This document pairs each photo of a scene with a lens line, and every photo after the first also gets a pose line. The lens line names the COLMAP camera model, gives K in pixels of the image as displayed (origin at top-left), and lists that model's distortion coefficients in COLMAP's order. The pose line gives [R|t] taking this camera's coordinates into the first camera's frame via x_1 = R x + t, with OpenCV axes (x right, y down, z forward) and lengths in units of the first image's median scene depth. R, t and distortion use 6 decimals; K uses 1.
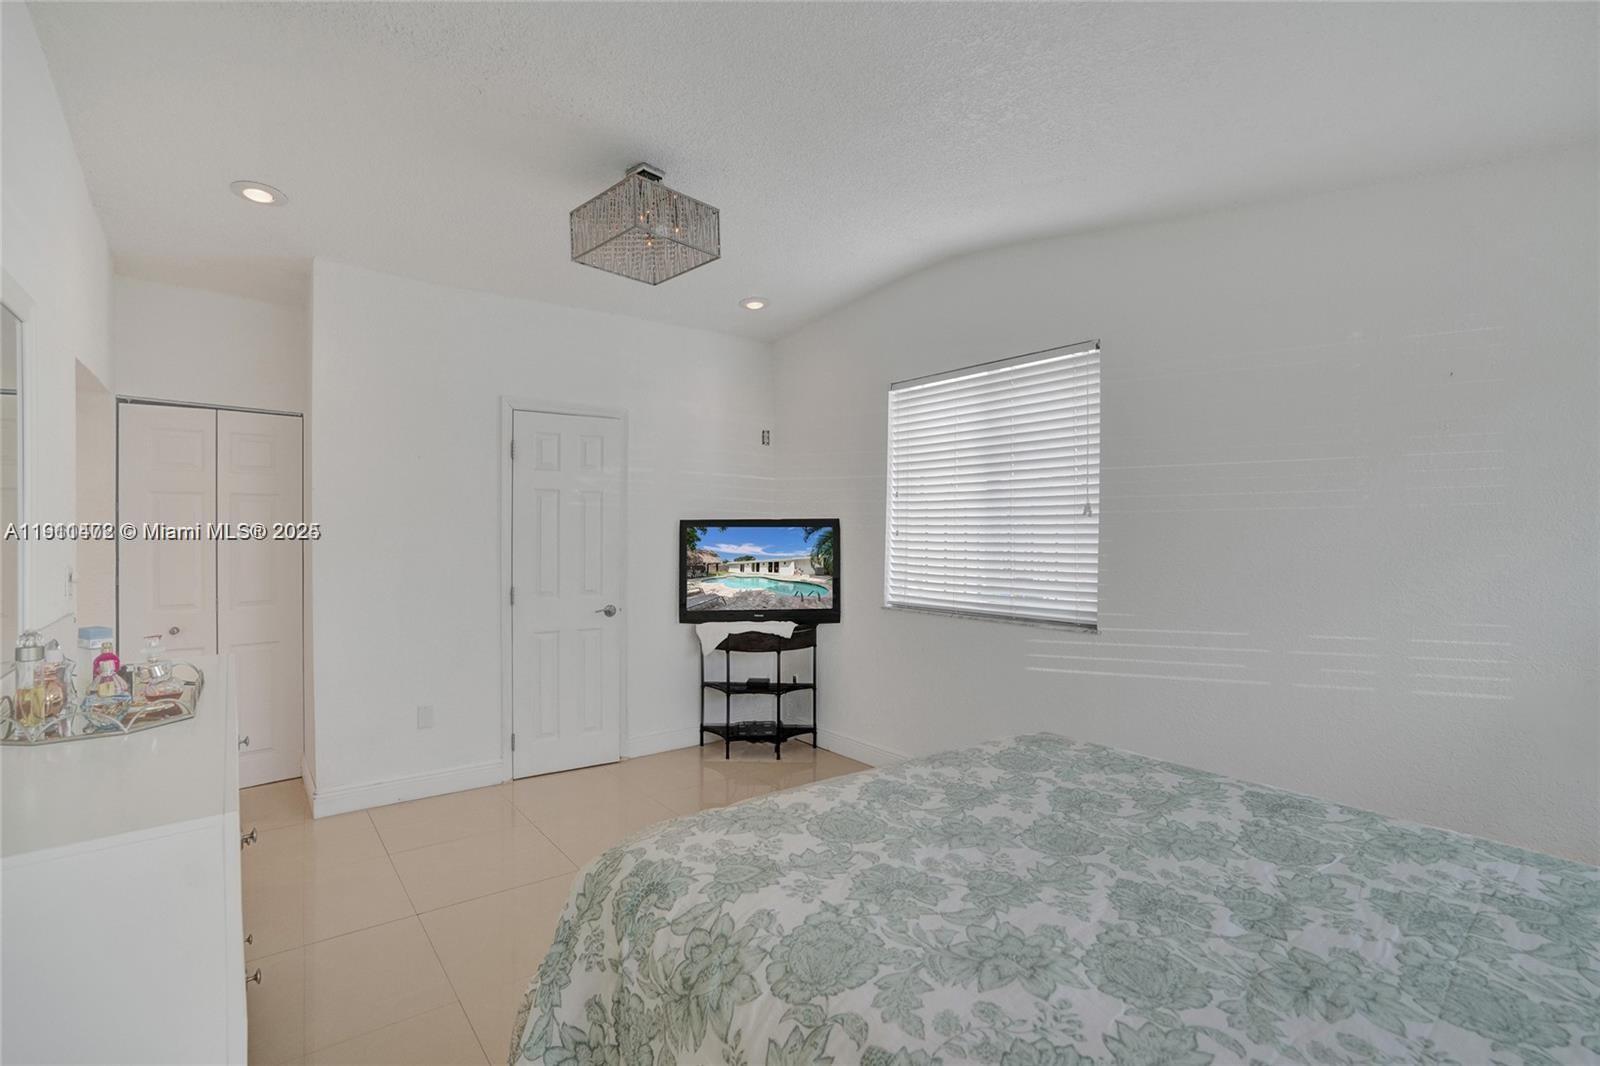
lens RADIAL K [[739.7, 0, 792.6], [0, 739.7, 529.0], [0, 0, 1]] dist [-0.053635, 0.023321]
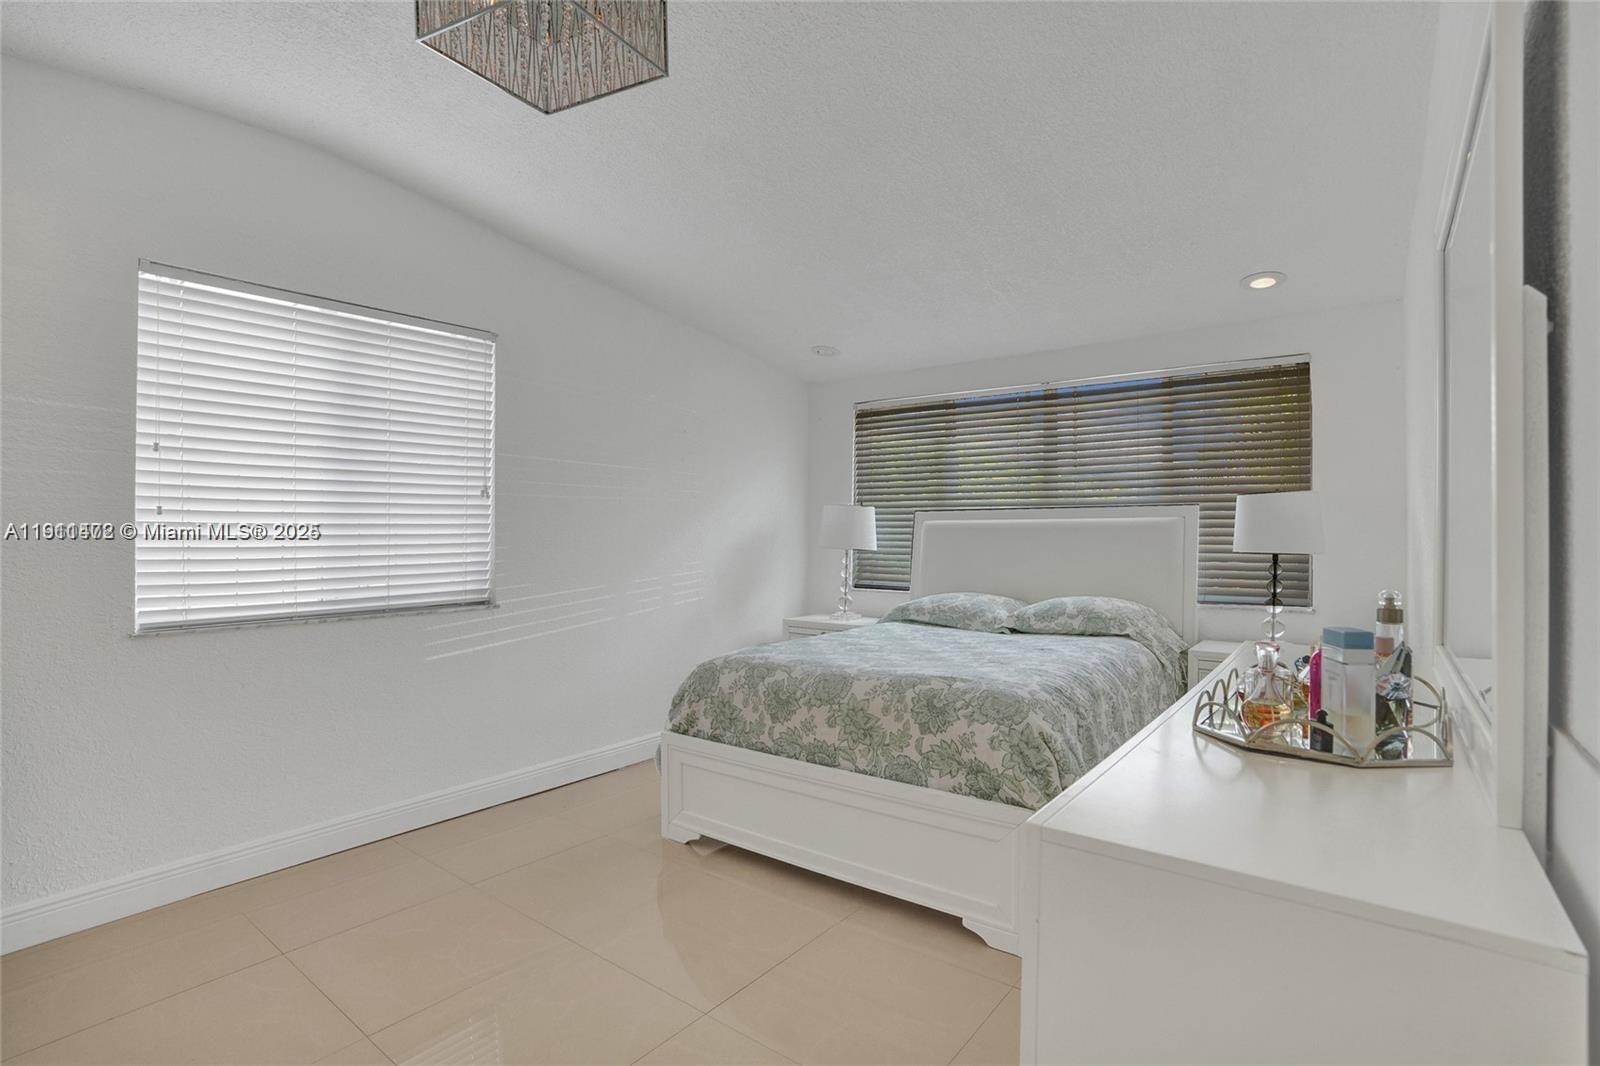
lens RADIAL K [[775.1, 0, 800.0], [0, 775.1, 533.0], [0, 0, 1]] dist [-0.000117, 0.000065]
pose [[-0.237116, -0.003245, 0.971476, -0.777189], [0.004296, 0.999981, 0.004389, 0.030426], [-0.971472, 0.005214, -0.237098, 0.819781]]
